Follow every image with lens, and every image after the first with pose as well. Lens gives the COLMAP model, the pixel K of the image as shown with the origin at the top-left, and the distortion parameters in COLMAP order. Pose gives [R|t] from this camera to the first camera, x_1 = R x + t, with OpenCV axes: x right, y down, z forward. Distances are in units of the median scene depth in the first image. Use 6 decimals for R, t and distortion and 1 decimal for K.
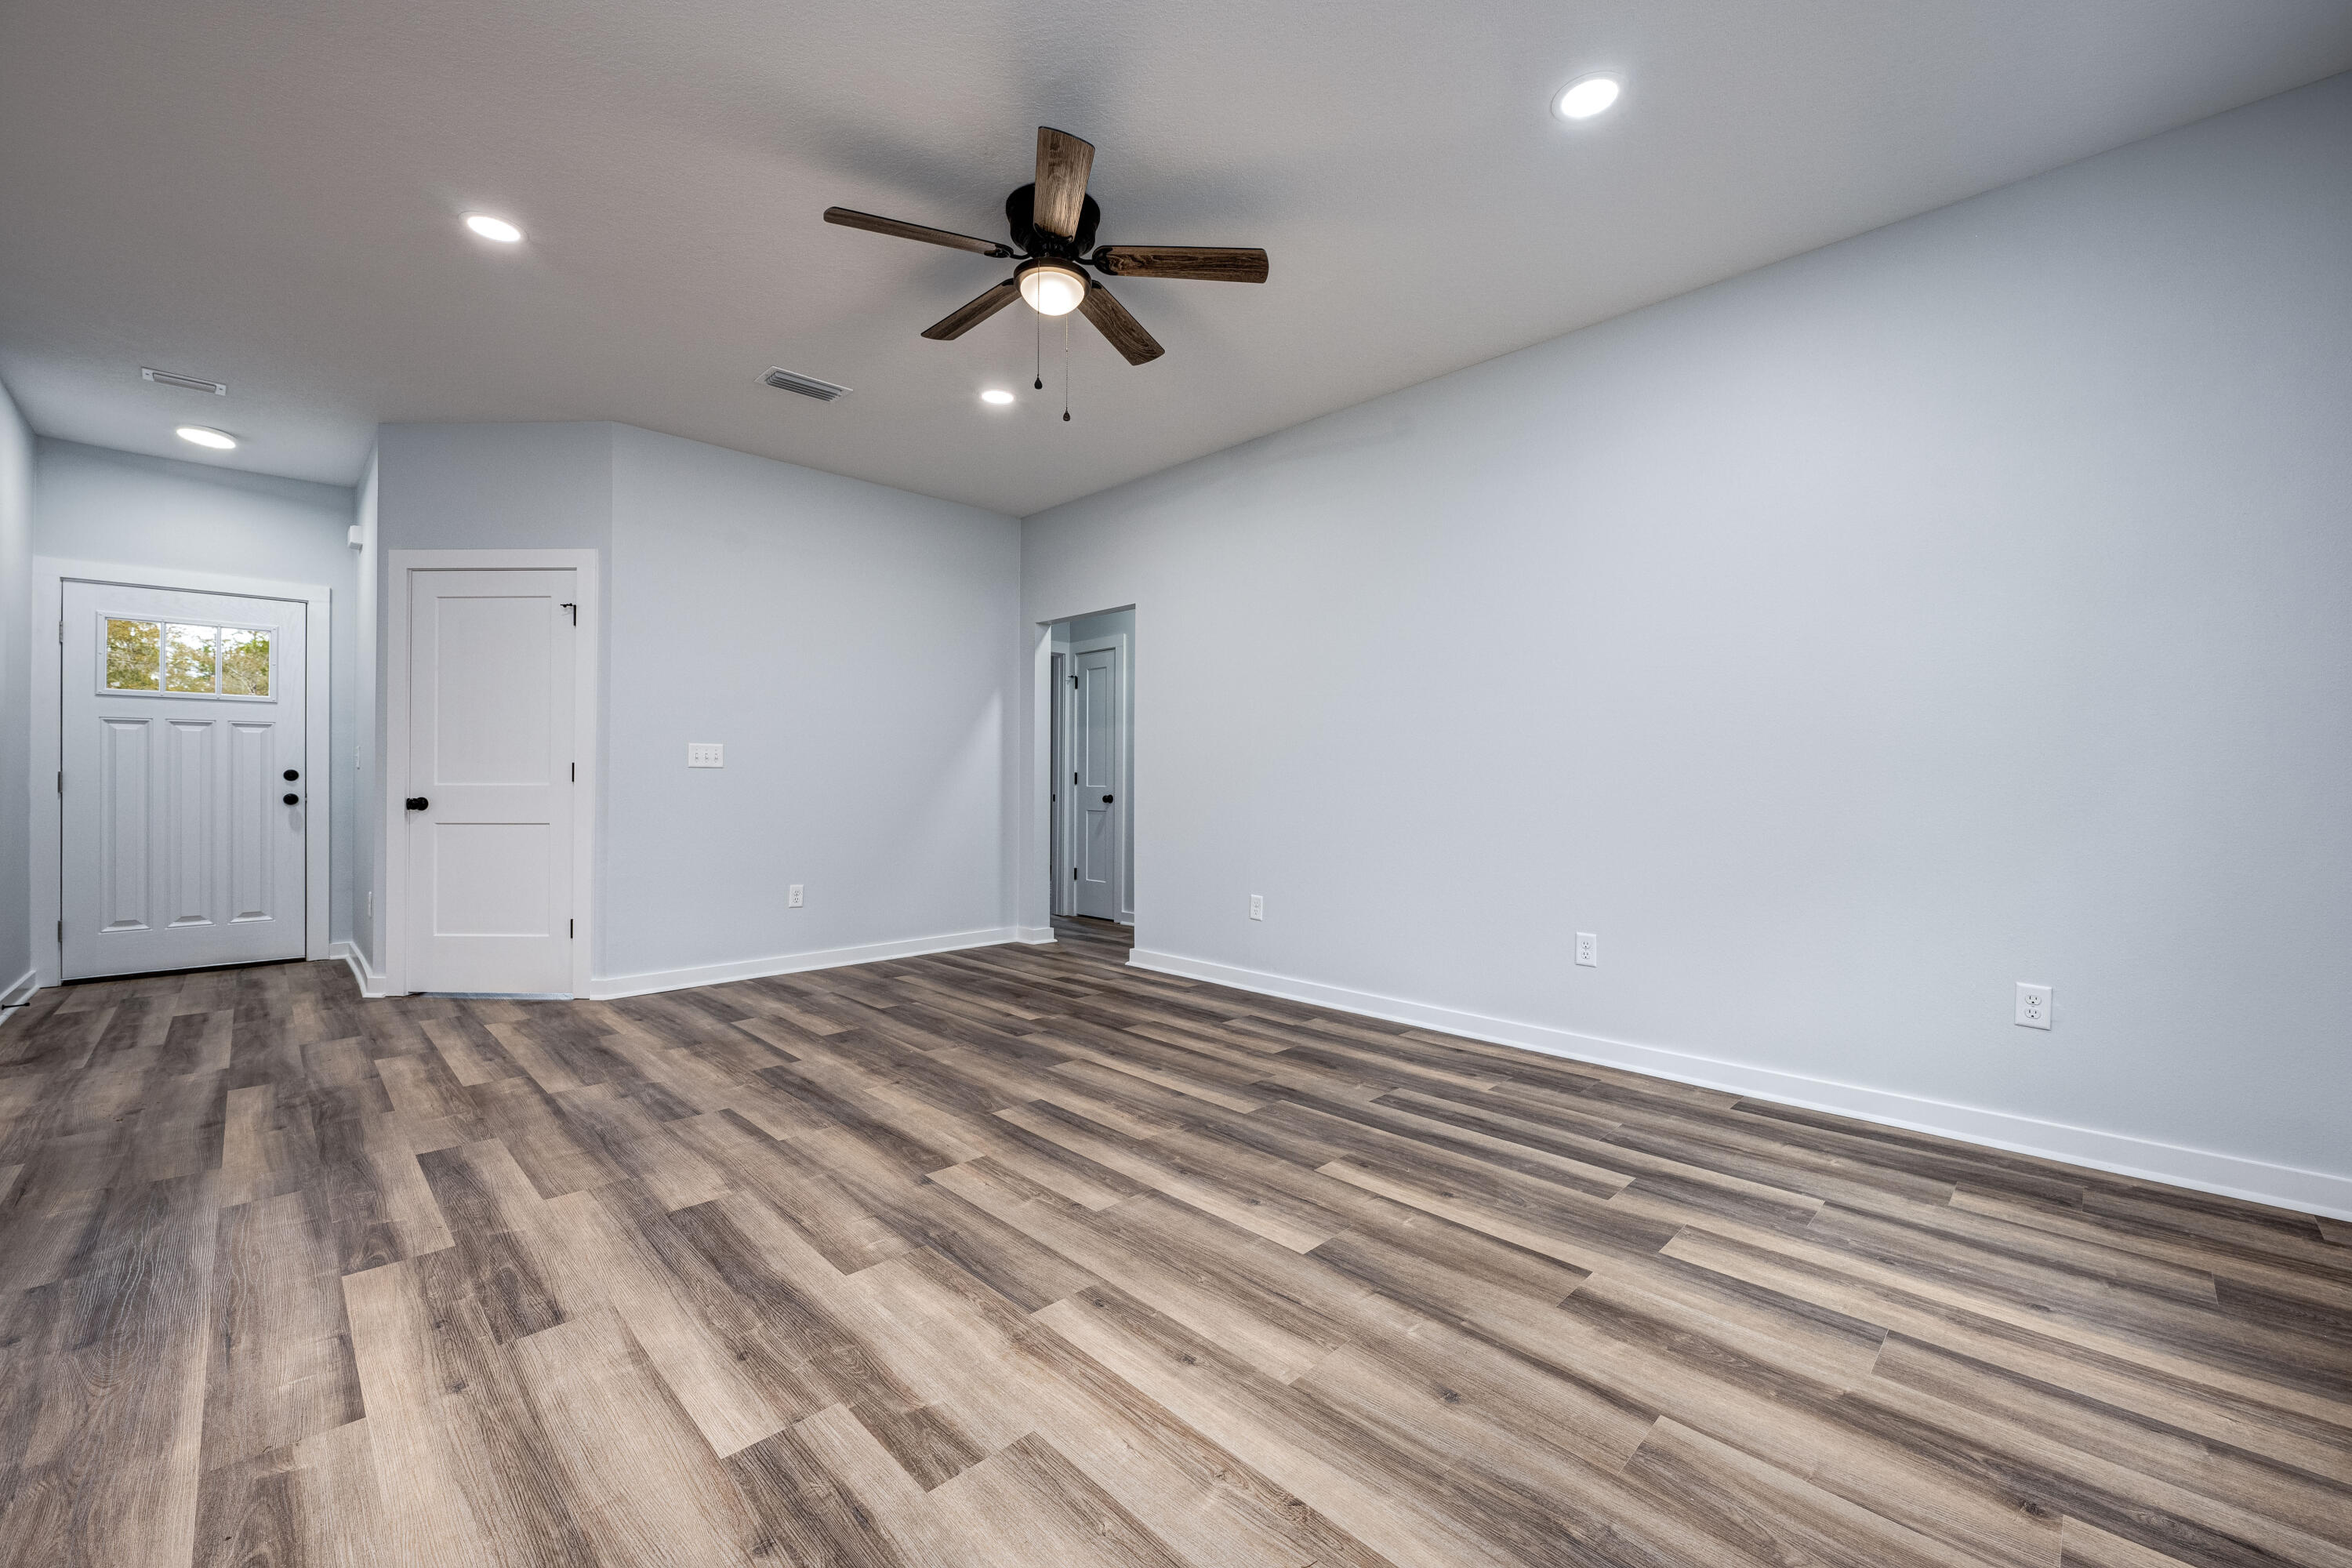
lens RADIAL K [[935.9, 0, 1178.0], [0, 935.9, 783.6], [0, 0, 1]] dist [-0.009061, 0.001498]
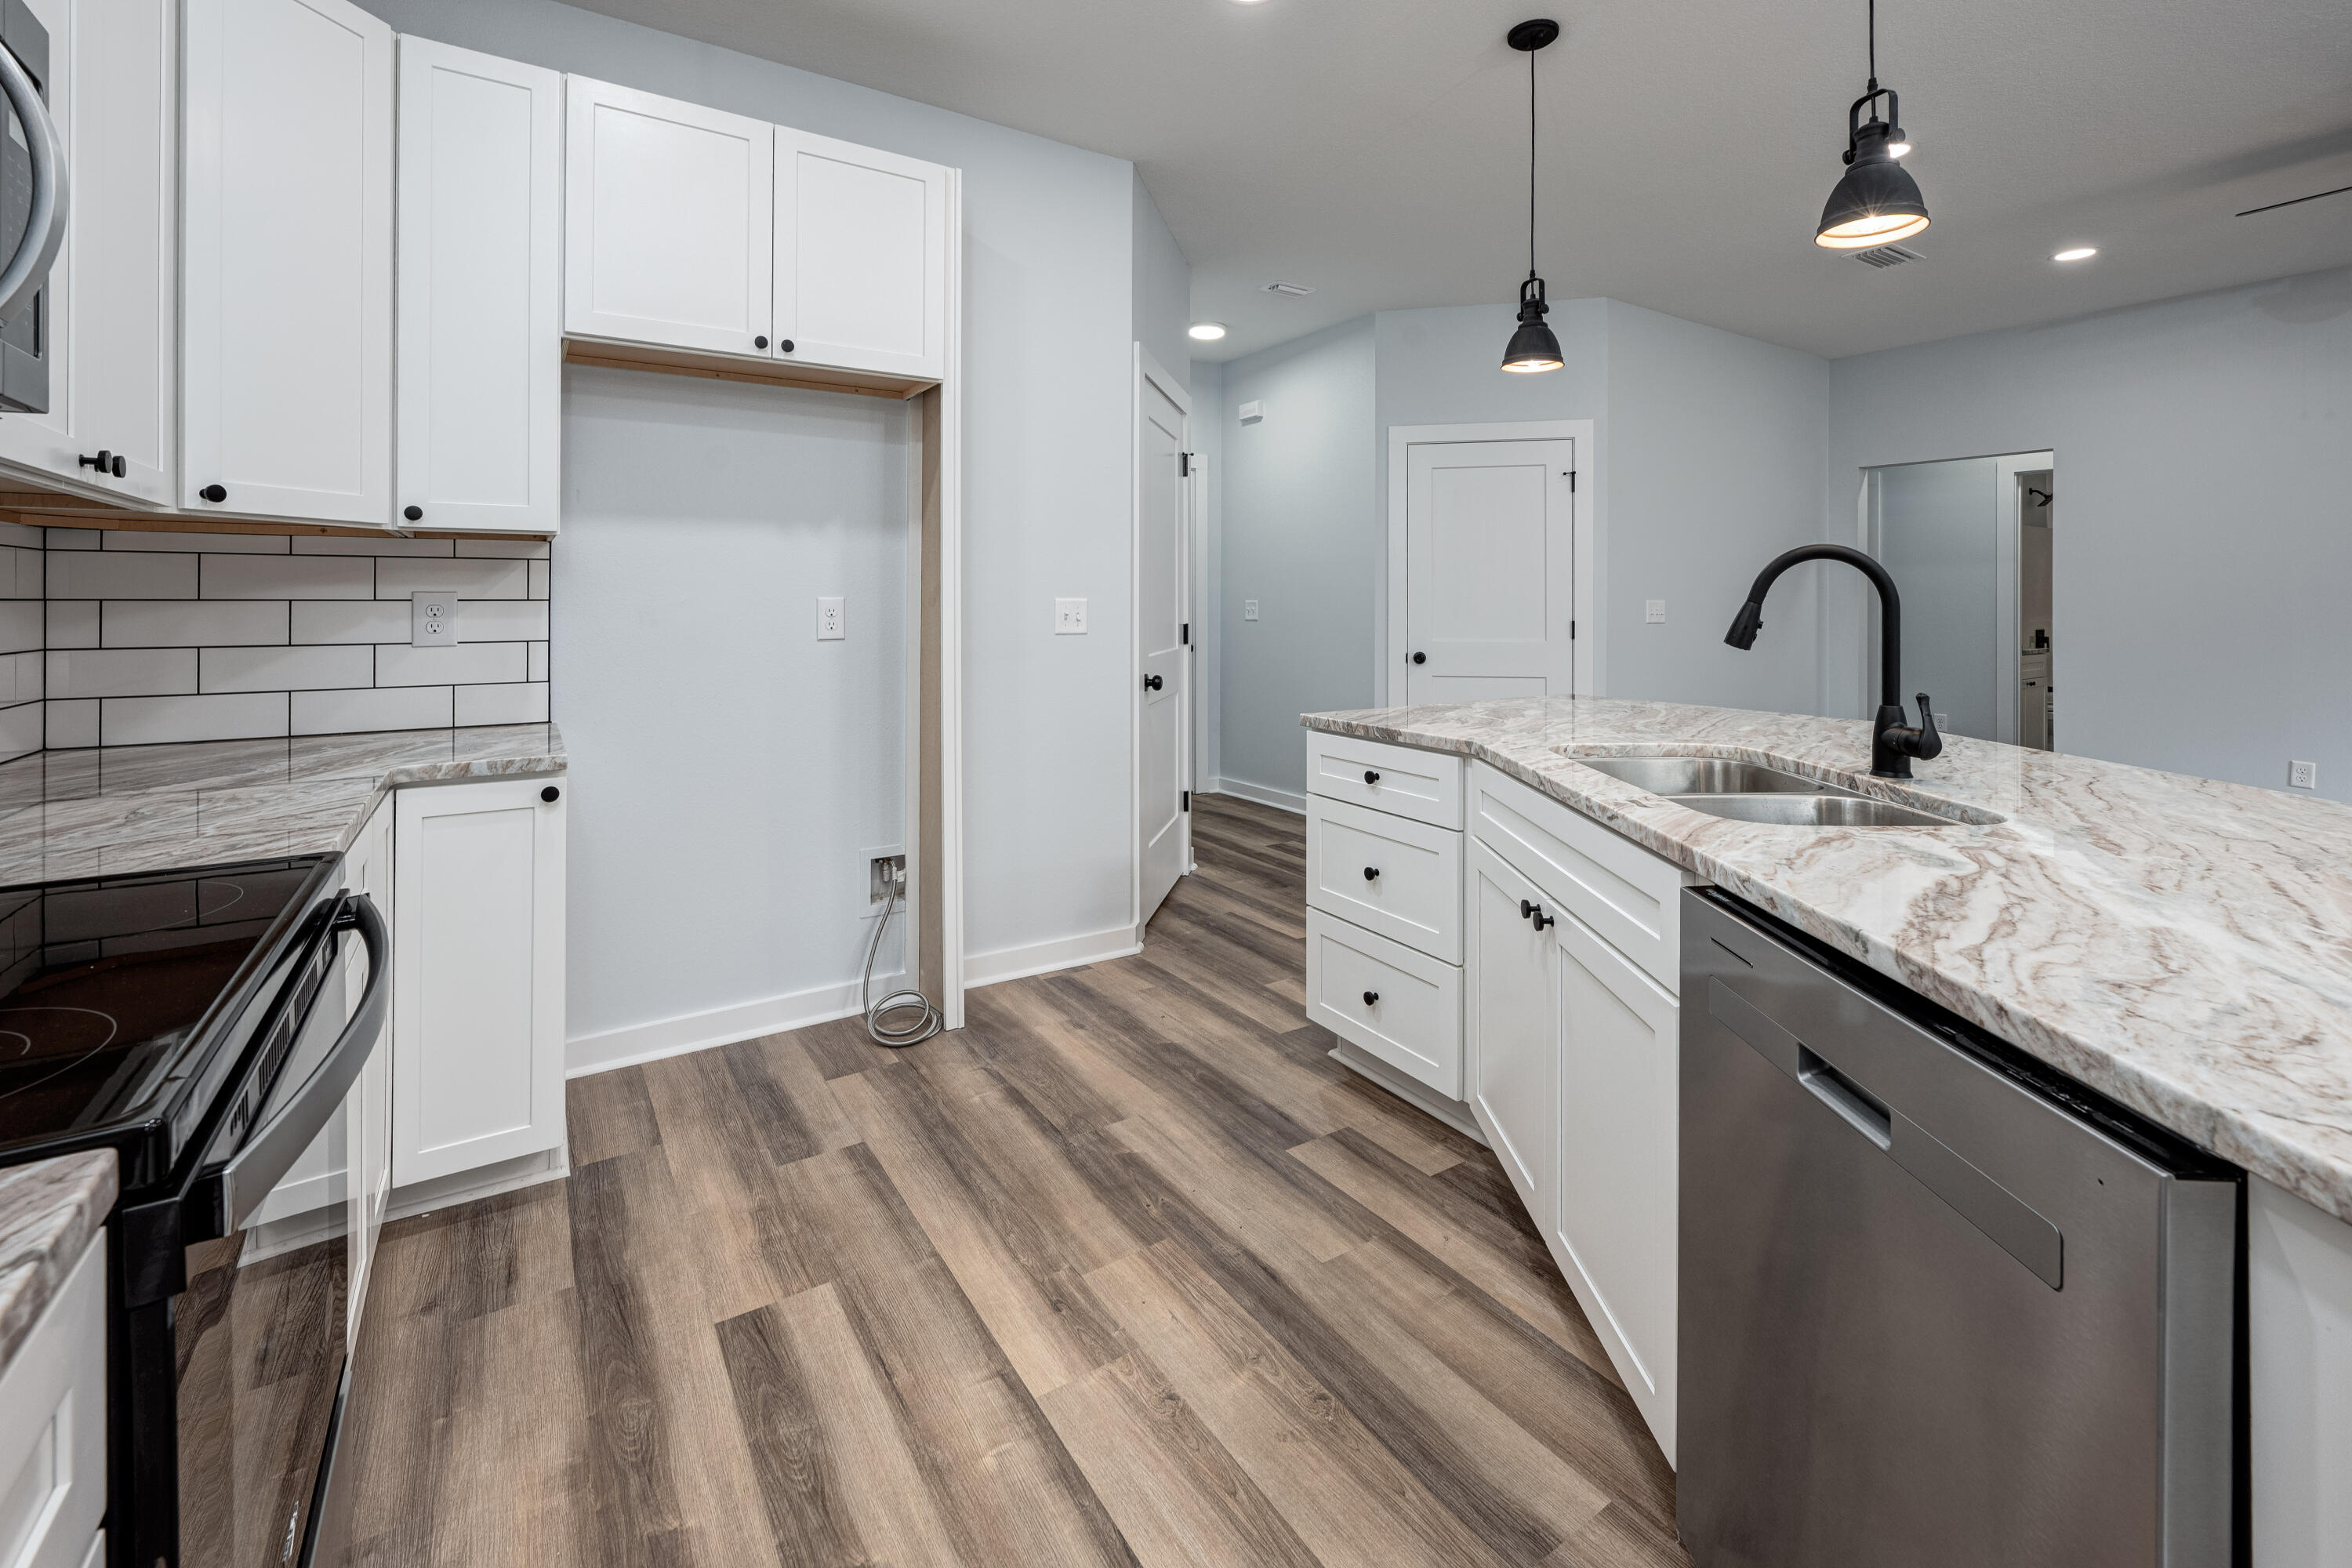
lens RADIAL K [[999.0, 0, 1177.7], [0, 999.0, 596.8], [0, 0, 1]] dist [-0.009427, 0.000638]
pose [[0.981339, -0.004286, -0.192237, -1.218782], [0.002710, 0.999961, -0.008462, -0.057741], [0.192266, 0.007783, 0.981312, -0.283862]]
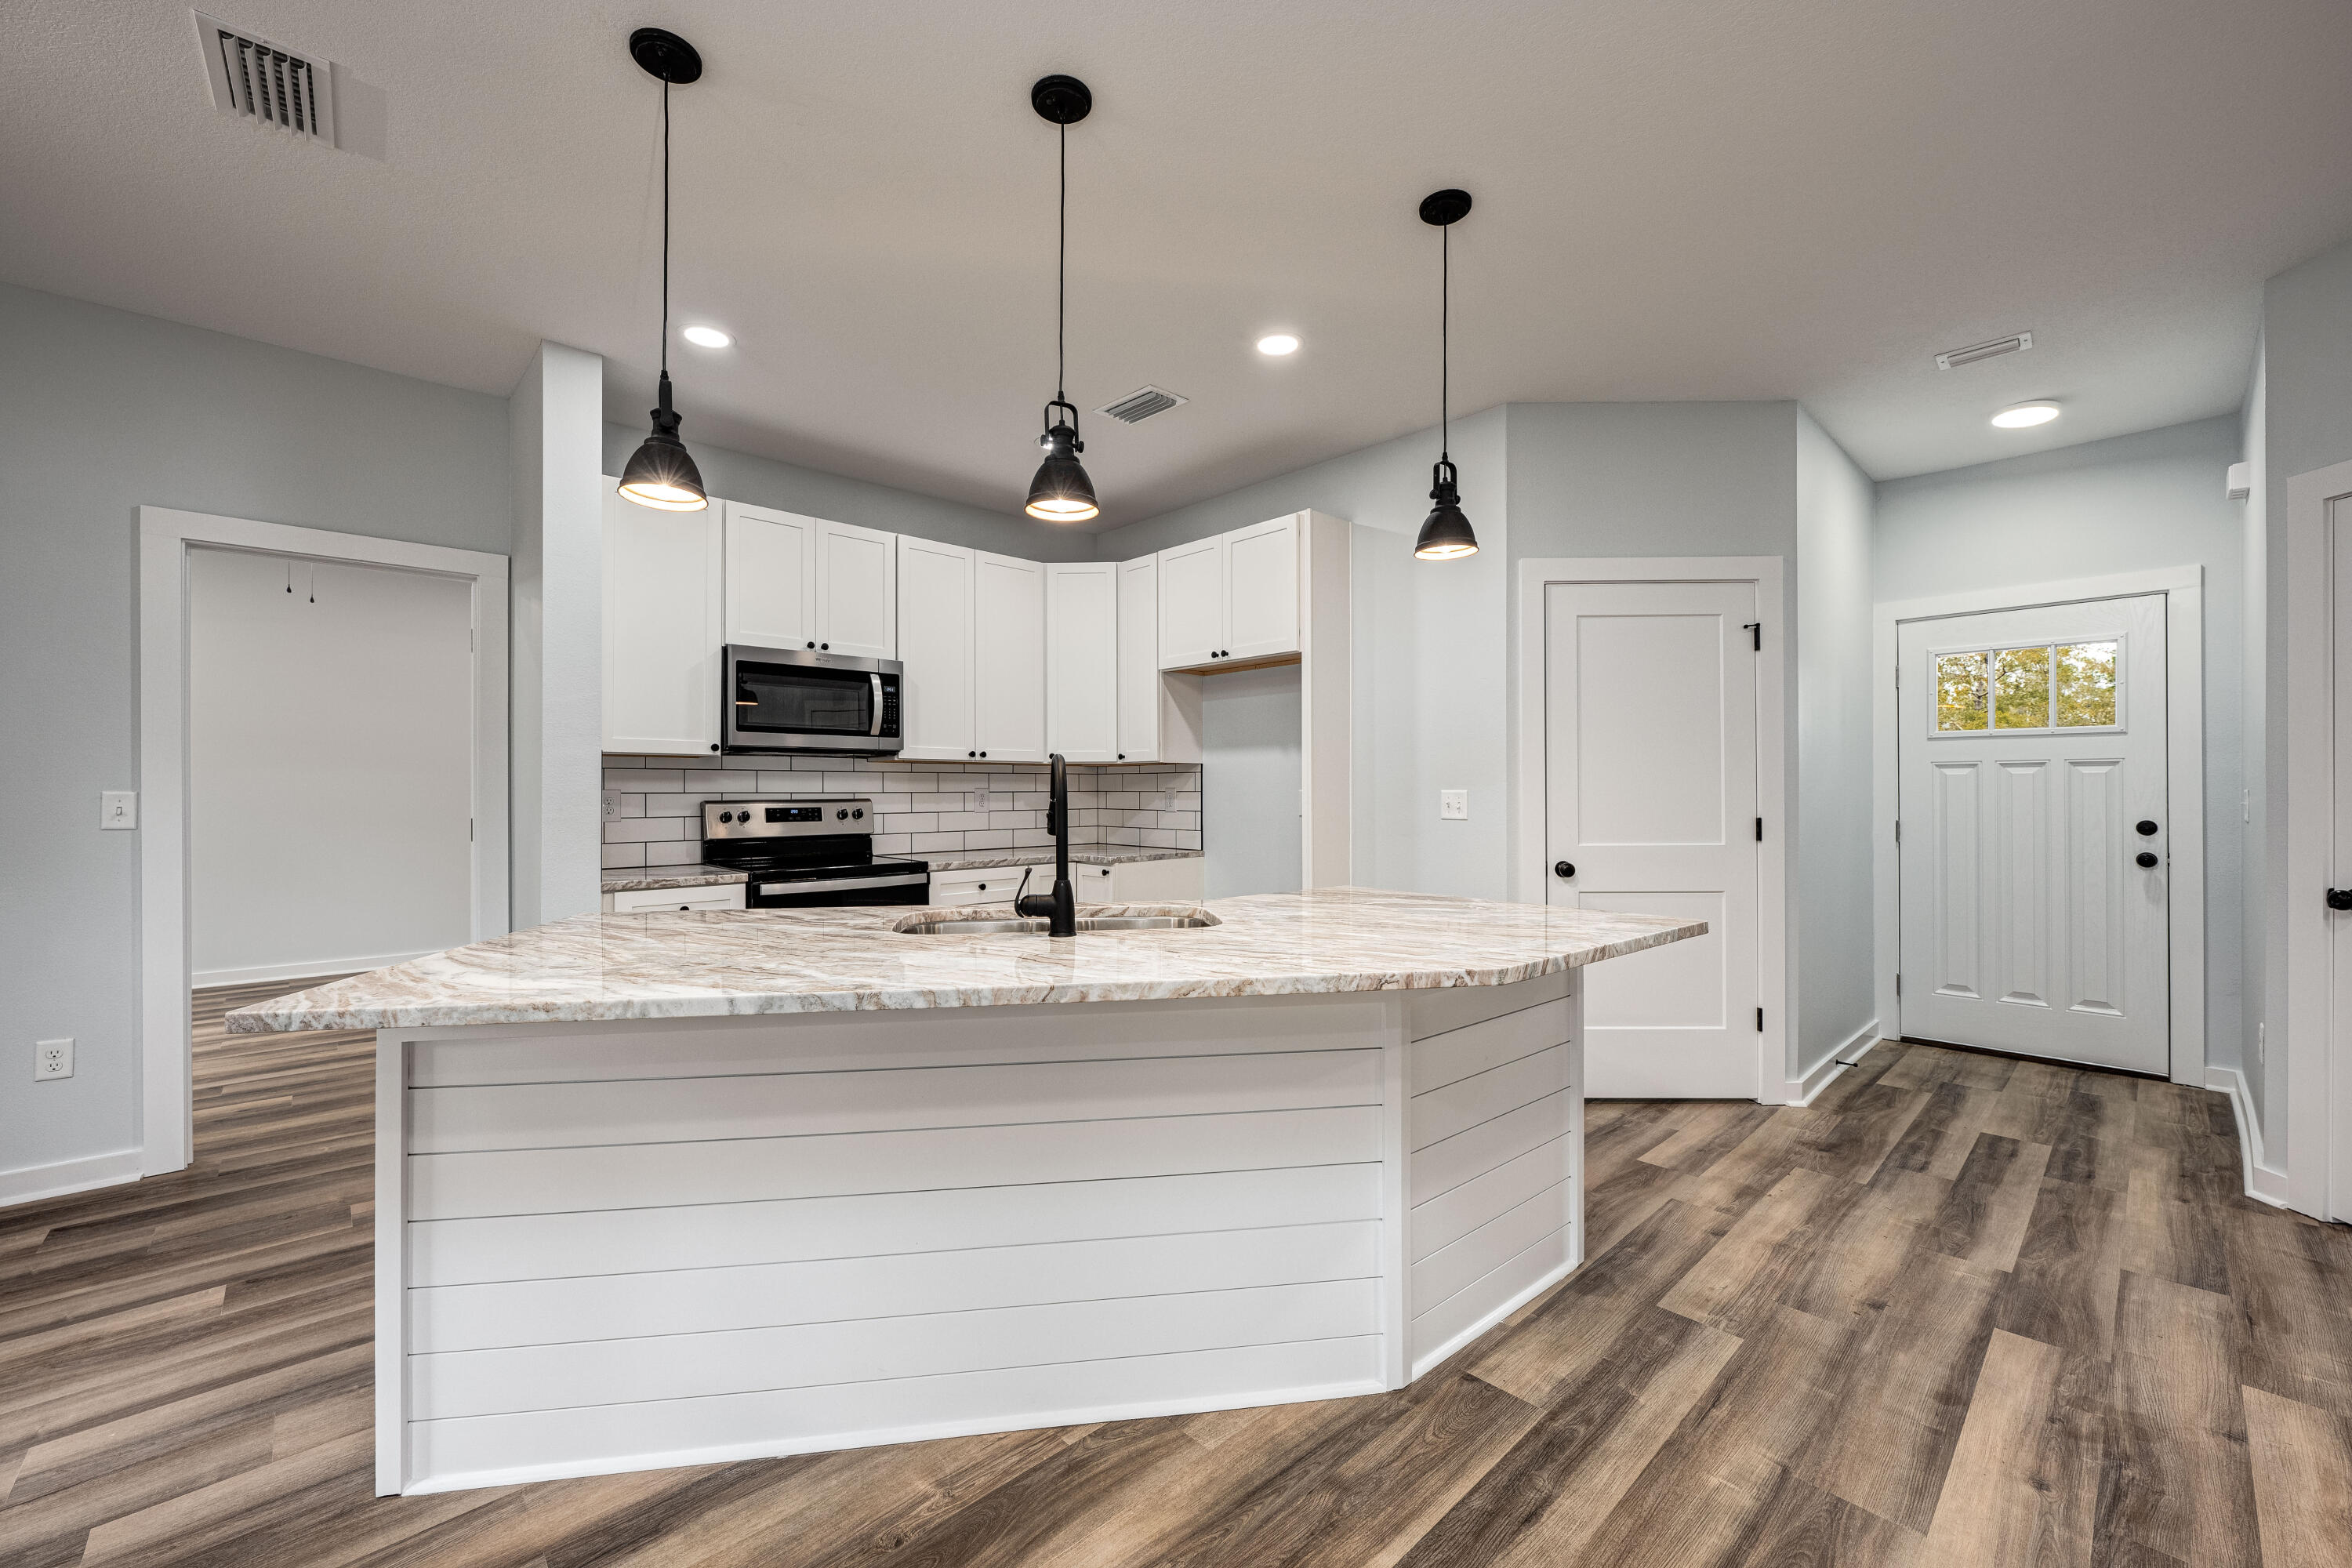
lens RADIAL K [[935.9, 0, 1177.7], [0, 935.9, 783.9], [0, 0, 1]] dist [-0.009061, 0.001498]
pose [[-0.029980, -0.008120, -0.999518, -0.311311], [-0.000305, 0.999967, -0.008114, -0.063425], [0.999550, 0.000061, -0.029981, 0.409458]]
